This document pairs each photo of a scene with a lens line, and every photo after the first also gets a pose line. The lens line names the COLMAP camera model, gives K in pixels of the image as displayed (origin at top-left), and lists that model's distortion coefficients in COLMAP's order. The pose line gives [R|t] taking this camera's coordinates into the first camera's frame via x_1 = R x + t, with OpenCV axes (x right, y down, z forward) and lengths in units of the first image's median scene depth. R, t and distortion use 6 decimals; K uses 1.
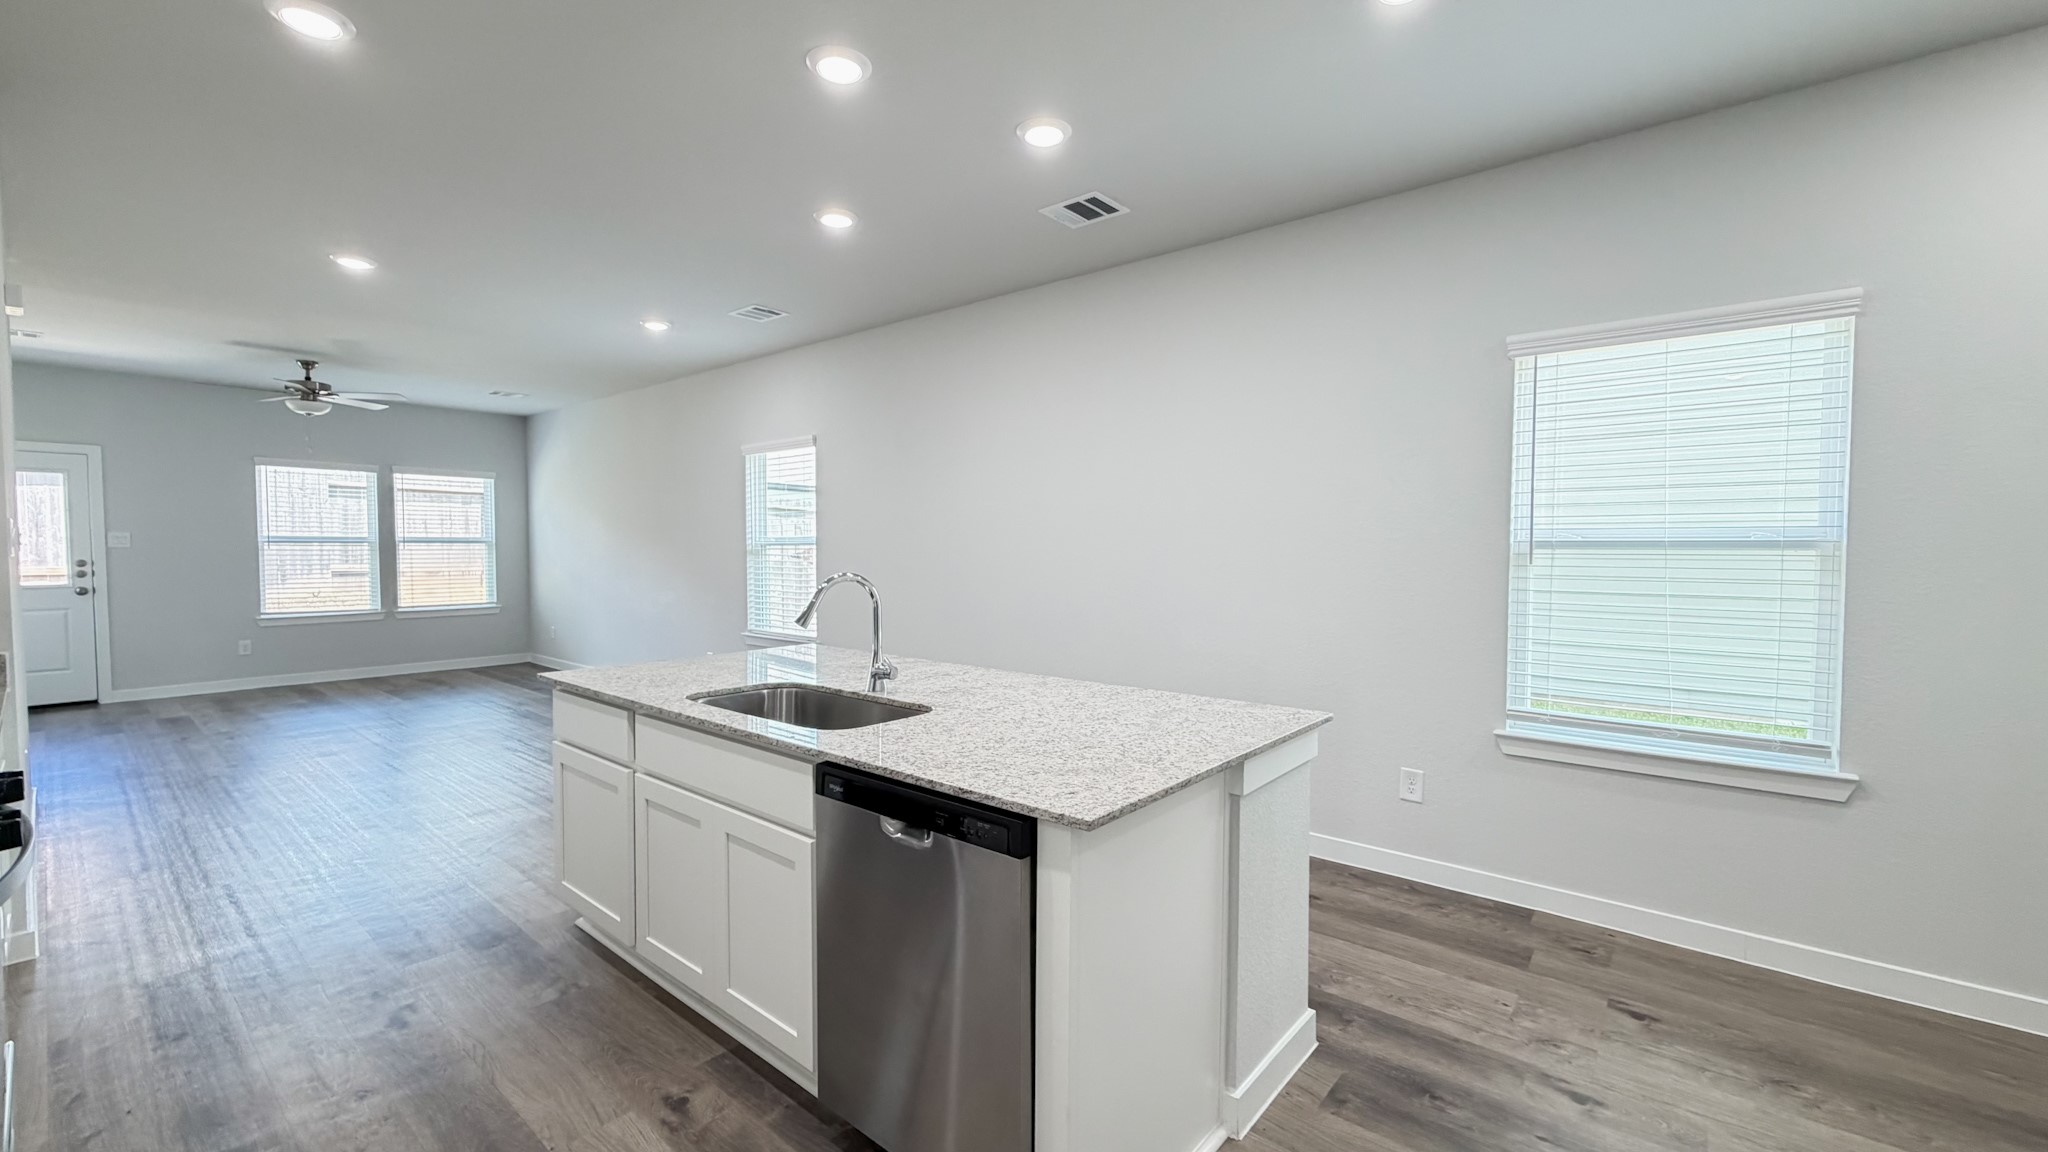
lens RADIAL K [[809.5, 0, 1024.0], [0, 809.5, 576.0], [0, 0, 1]] dist [-0.000094, -0.000445]
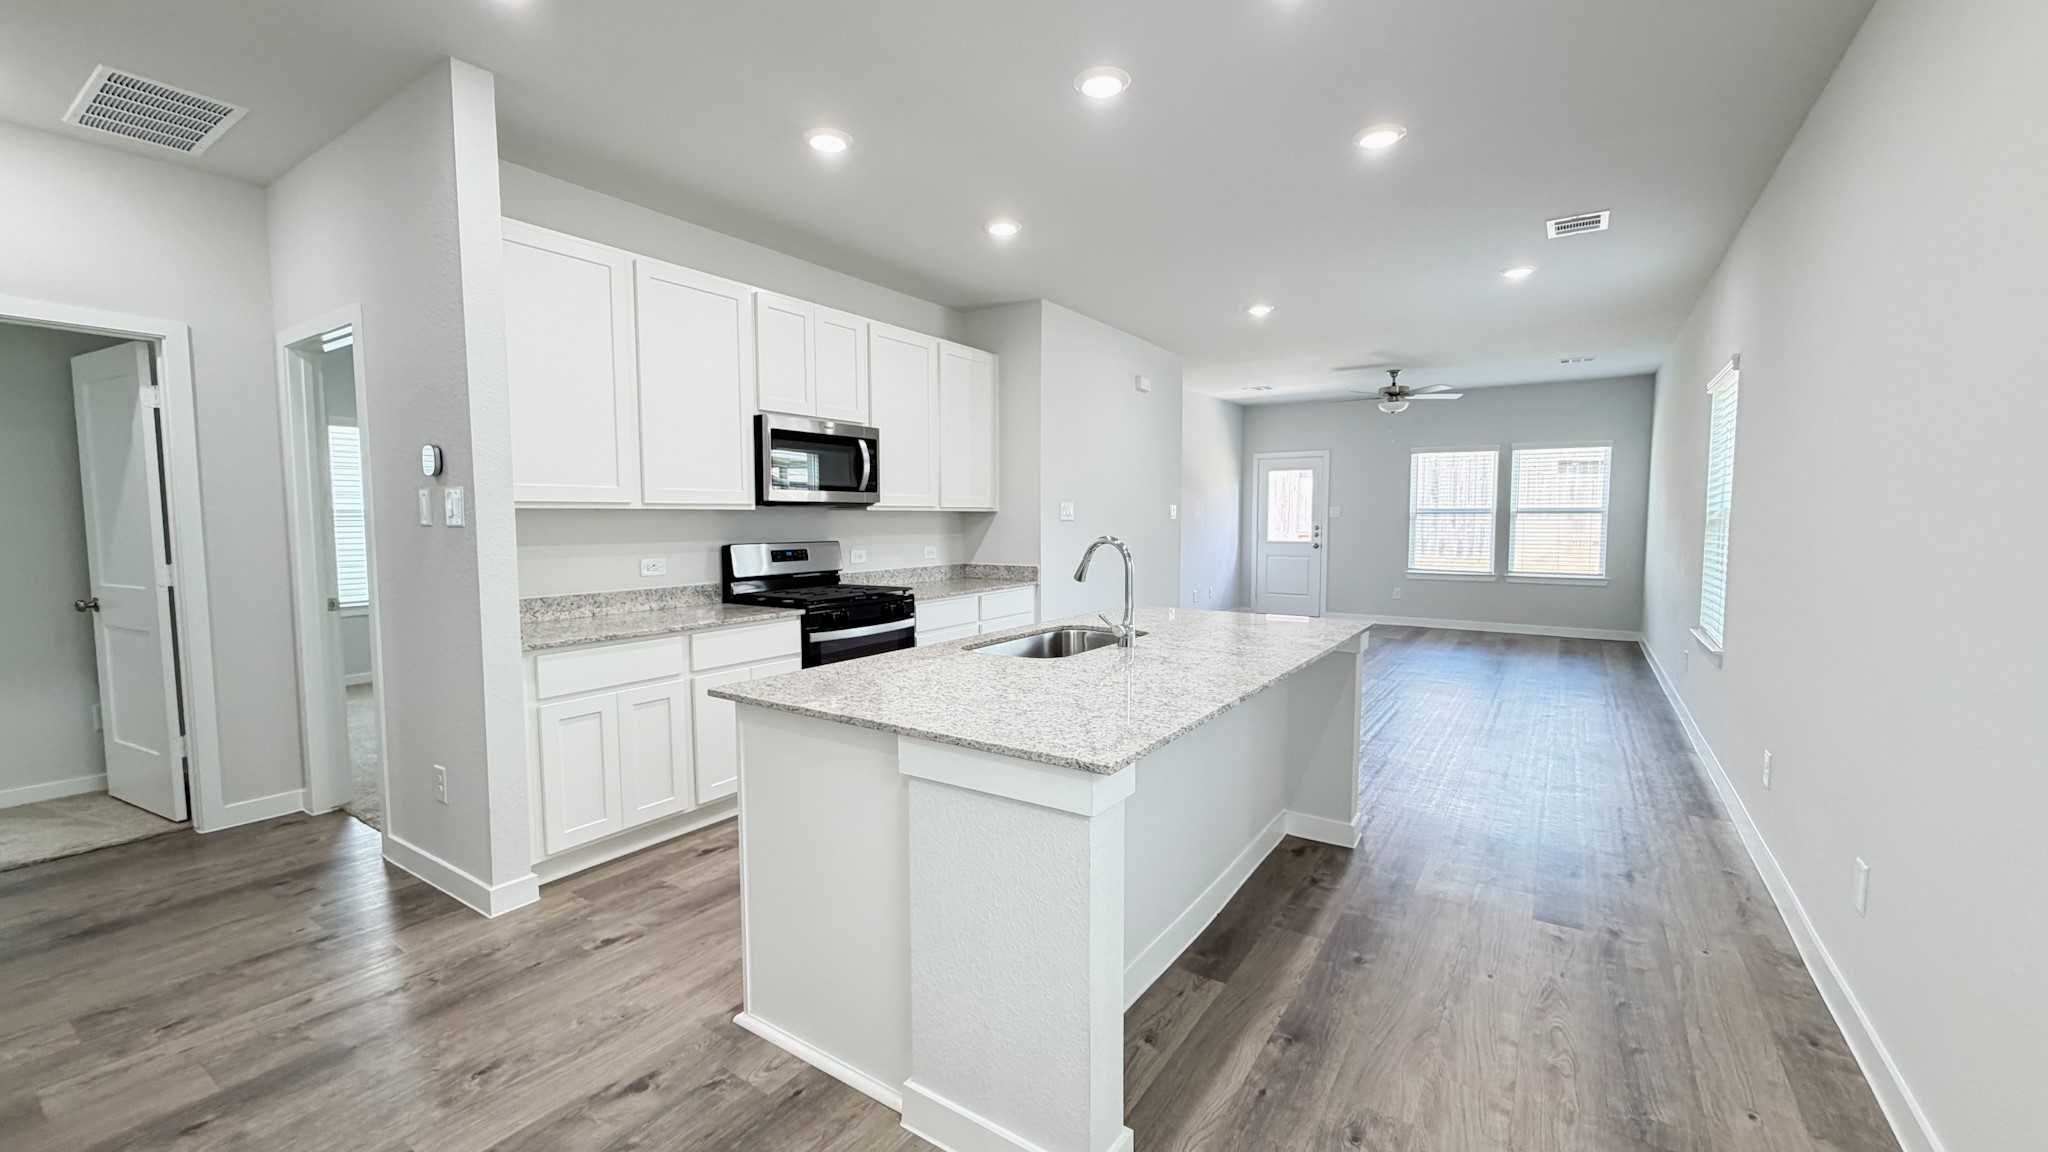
lens RADIAL K [[809.5, 0, 1024.0], [0, 809.5, 576.0], [0, 0, 1]] dist [-0.000094, -0.000445]
pose [[0.124928, 0.071525, -0.989584, 0.267156], [-0.036869, 0.997044, 0.067410, -0.006658], [0.991480, 0.028064, 0.127196, 0.225756]]
